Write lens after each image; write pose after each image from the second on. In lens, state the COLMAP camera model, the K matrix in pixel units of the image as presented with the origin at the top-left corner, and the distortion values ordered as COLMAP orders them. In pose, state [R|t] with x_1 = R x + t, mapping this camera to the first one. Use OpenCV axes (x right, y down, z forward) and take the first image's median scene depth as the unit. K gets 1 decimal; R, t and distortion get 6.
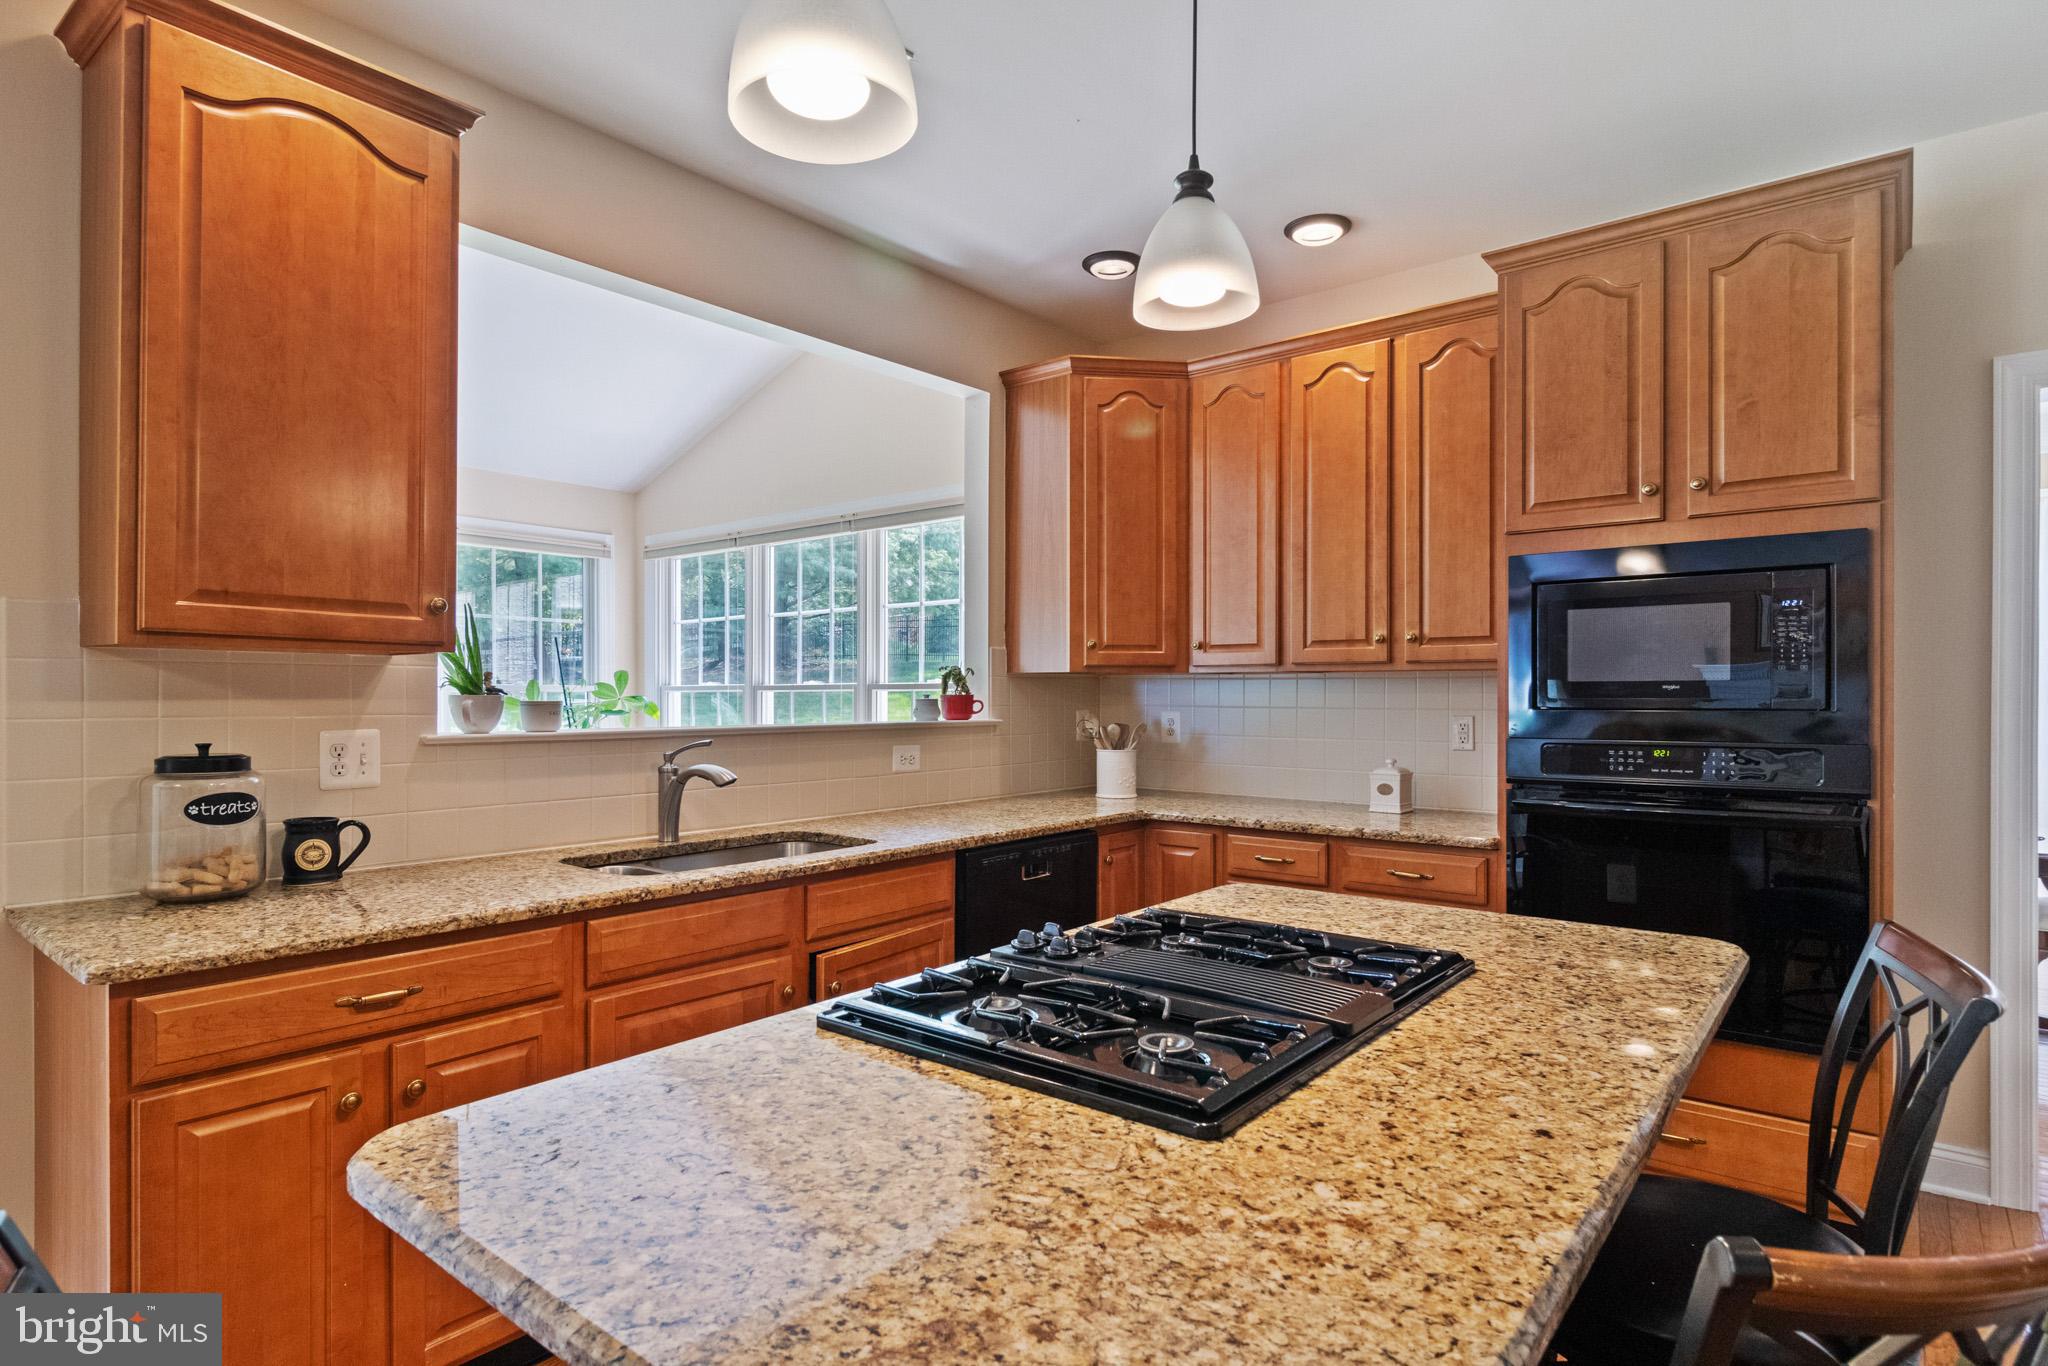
lens RADIAL K [[1088.9, 0, 1031.7], [0, 1088.9, 688.2], [0, 0, 1]] dist [-0.000620, -0.000101]
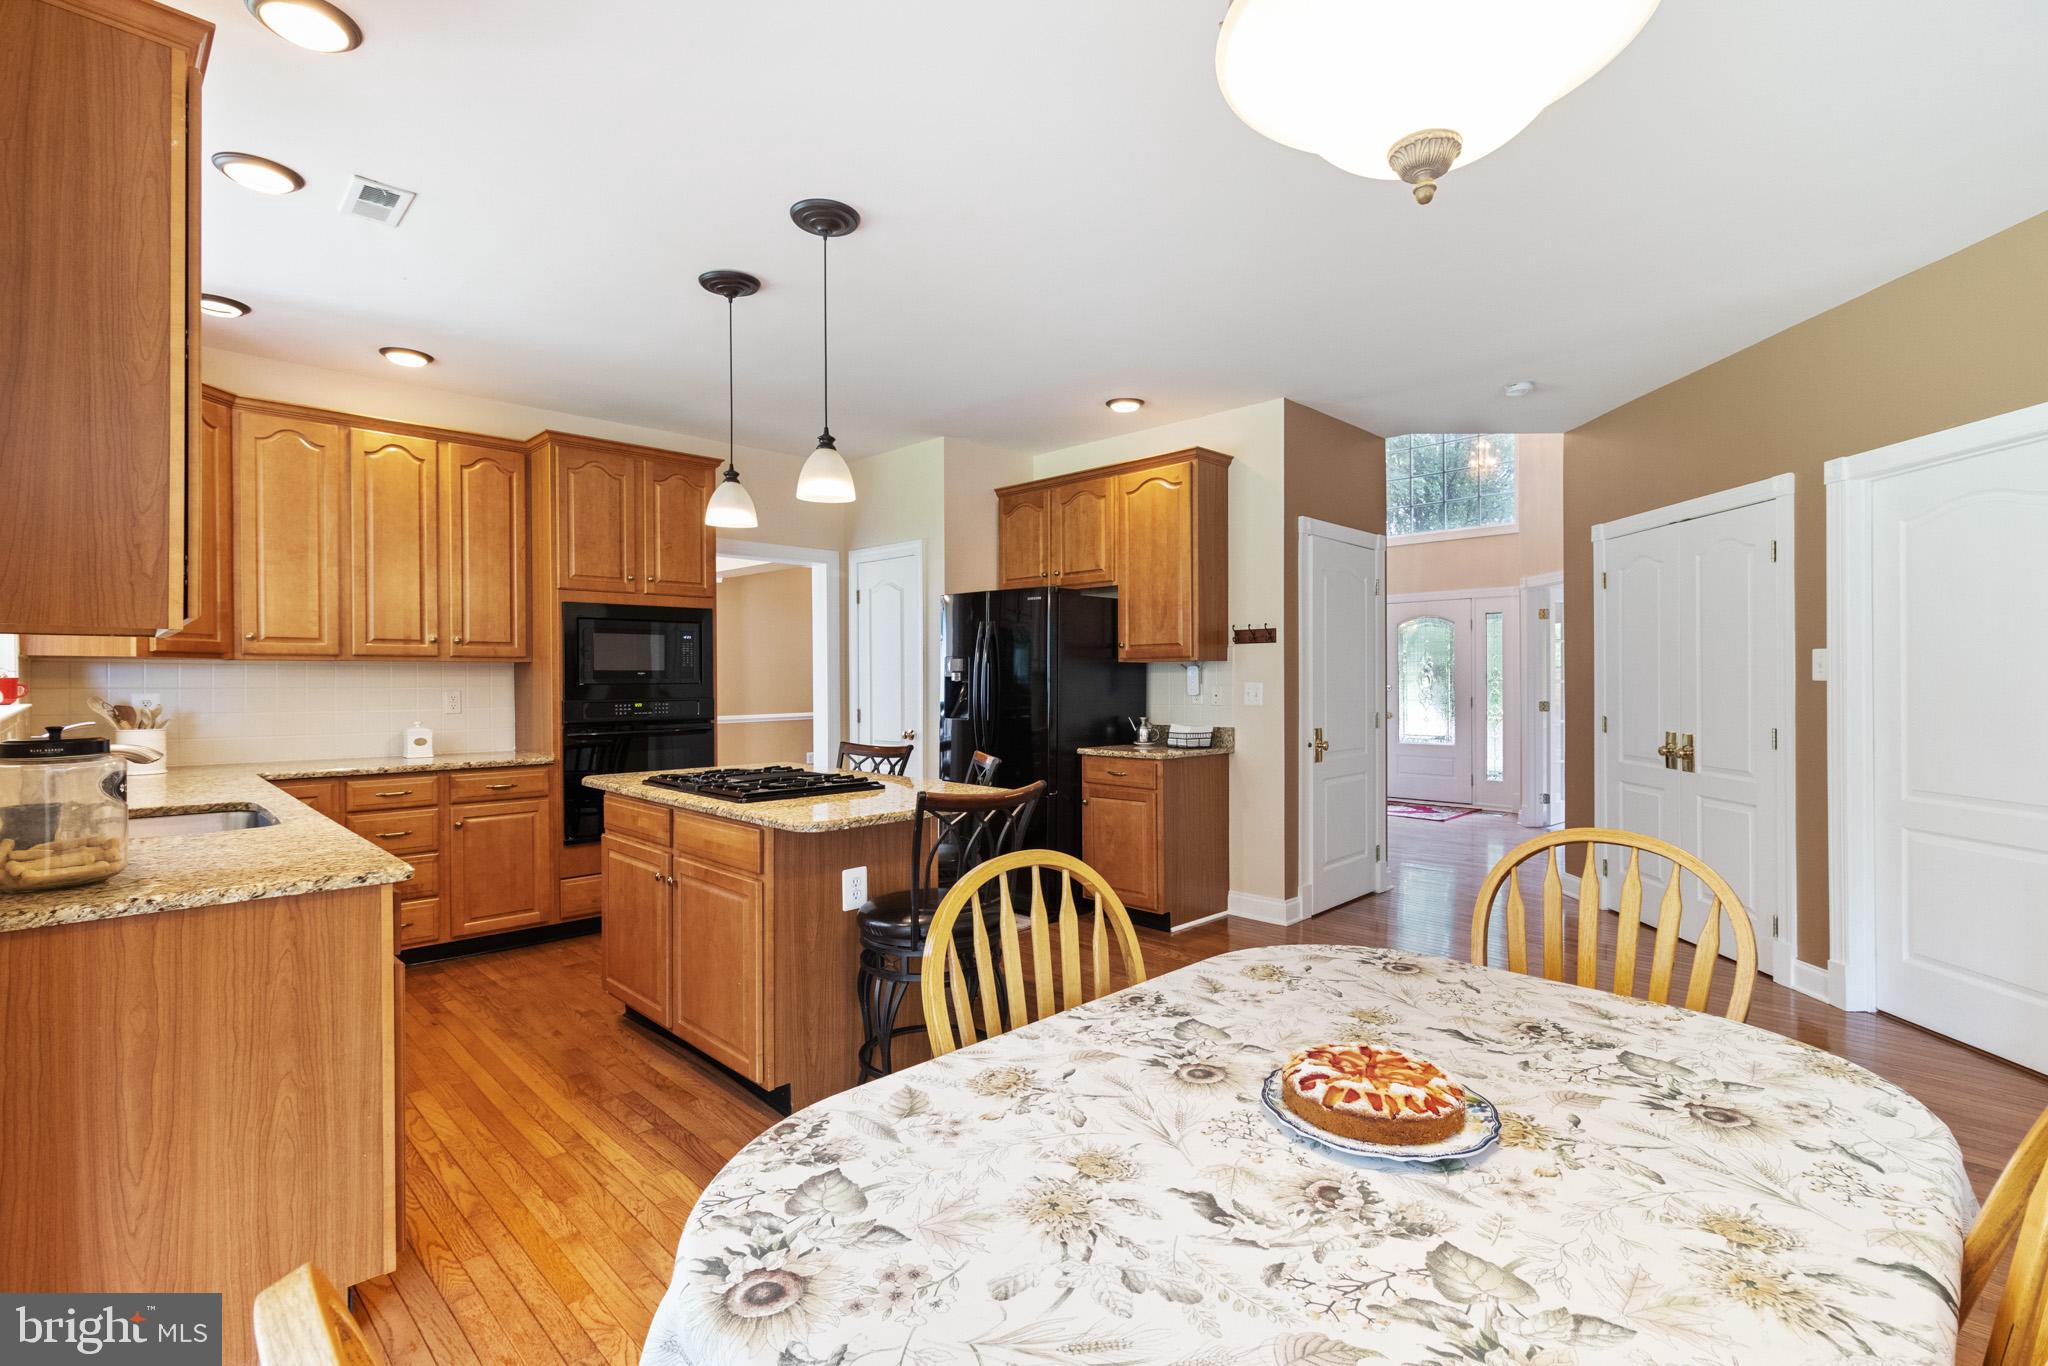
lens RADIAL K [[942.8, 0, 1027.0], [0, 942.8, 681.3], [0, 0, 1]] dist [0.001032, 0.000072]
pose [[0.103324, -0.002487, 0.994645, -1.084793], [-0.004692, 0.999985, 0.002988, 0.004167], [-0.994637, -0.004976, 0.103310, 0.064697]]
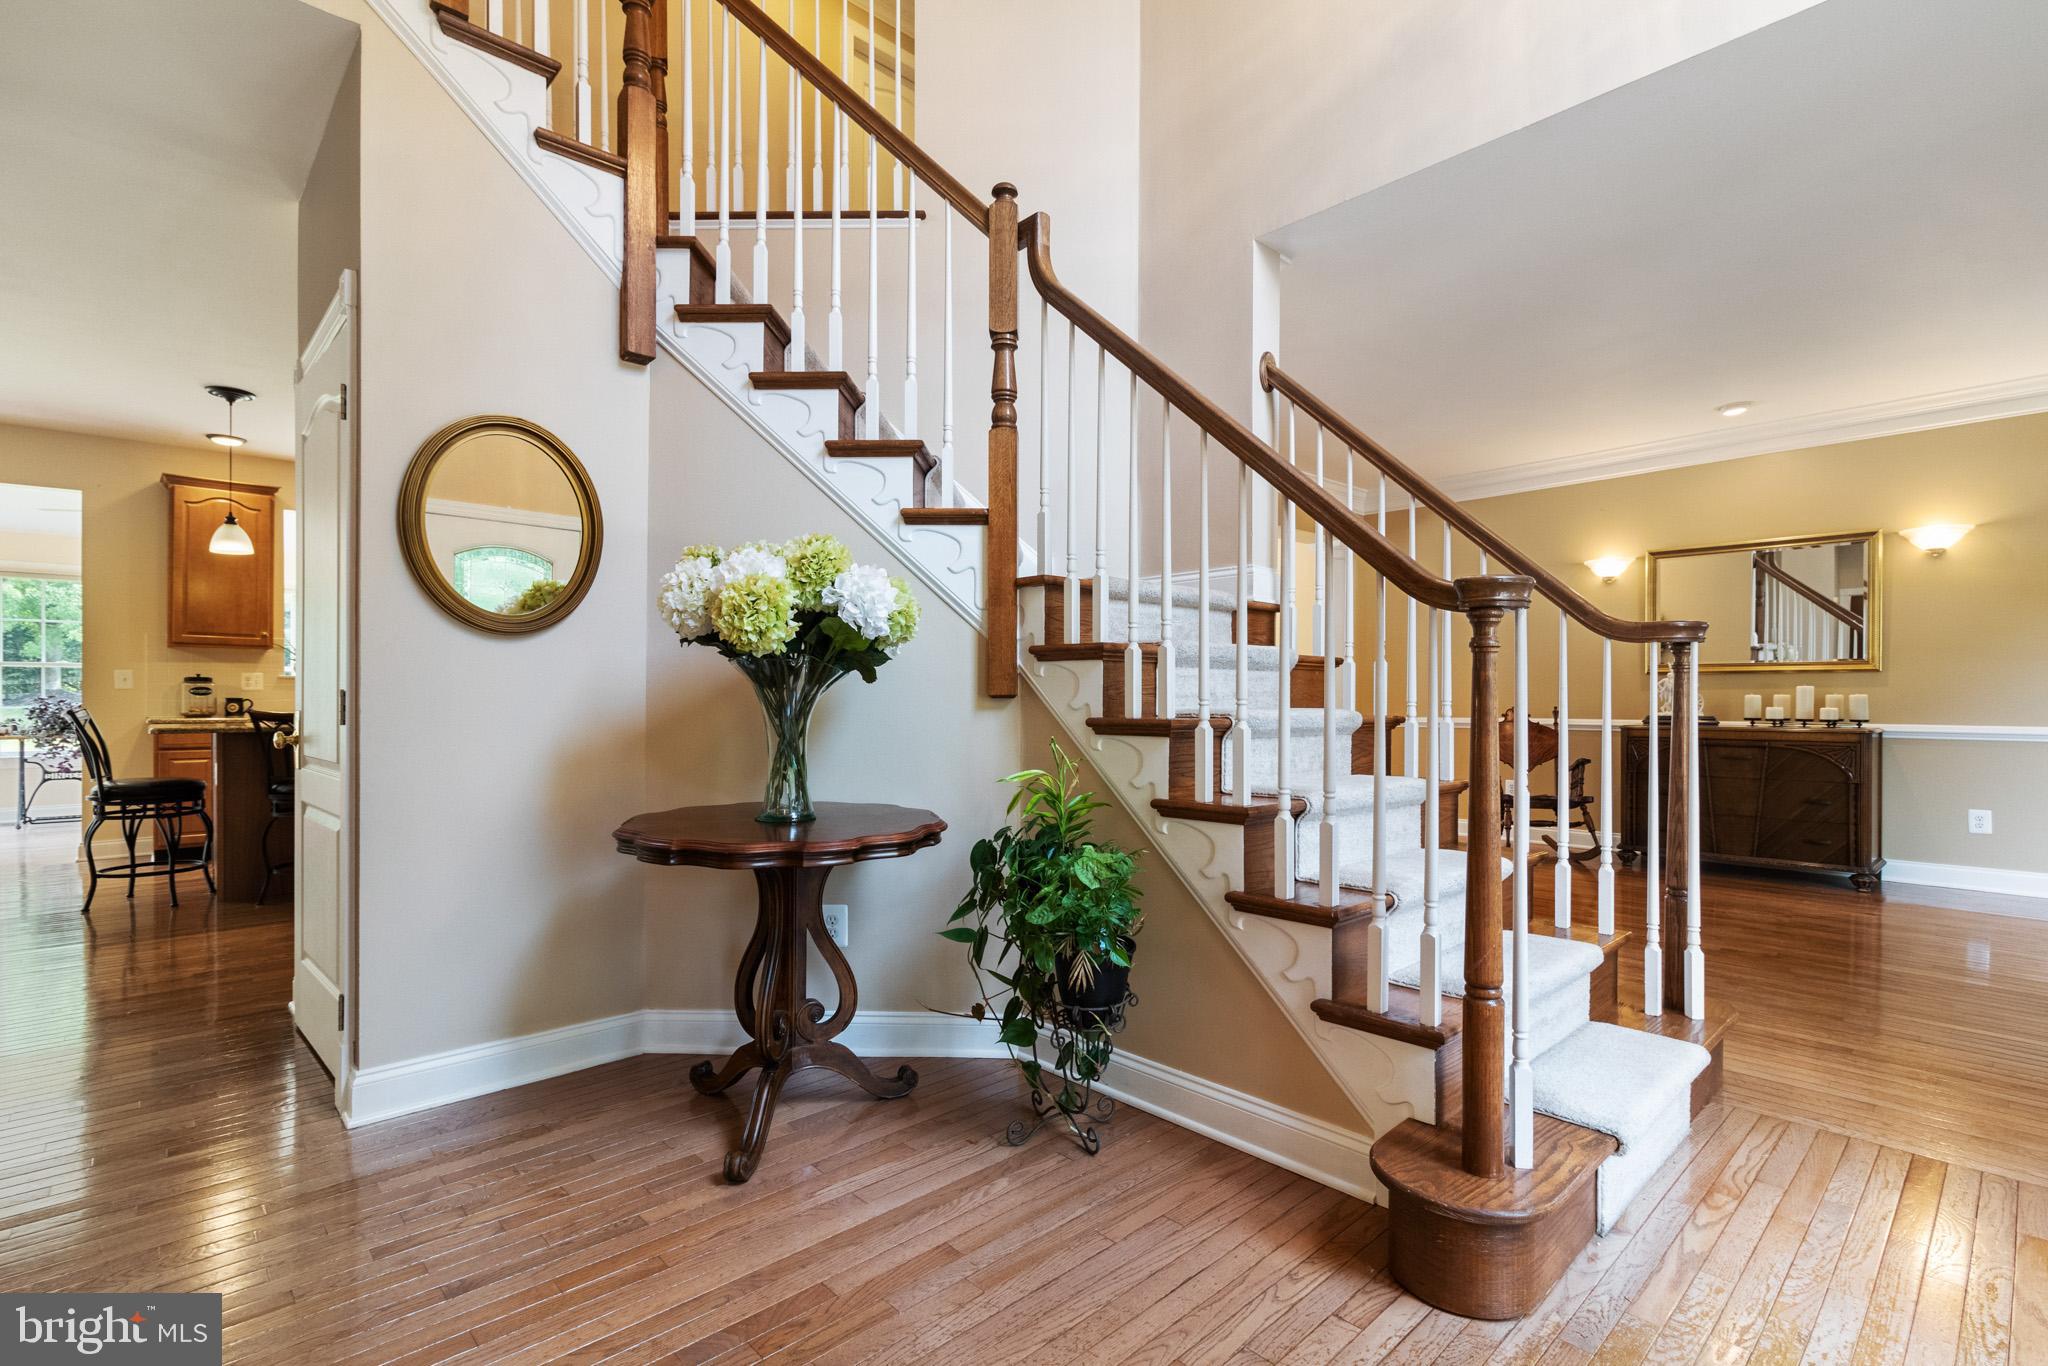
lens RADIAL K [[942.8, 0, 1023.8], [0, 942.8, 690.1], [0, 0, 1]] dist [0.001032, 0.000072]
pose [[0.990349, 0.004124, -0.138535, 1.724828], [-0.003430, 0.999980, 0.005246, 0.057160], [0.138554, -0.004720, 0.990344, -1.242068]]
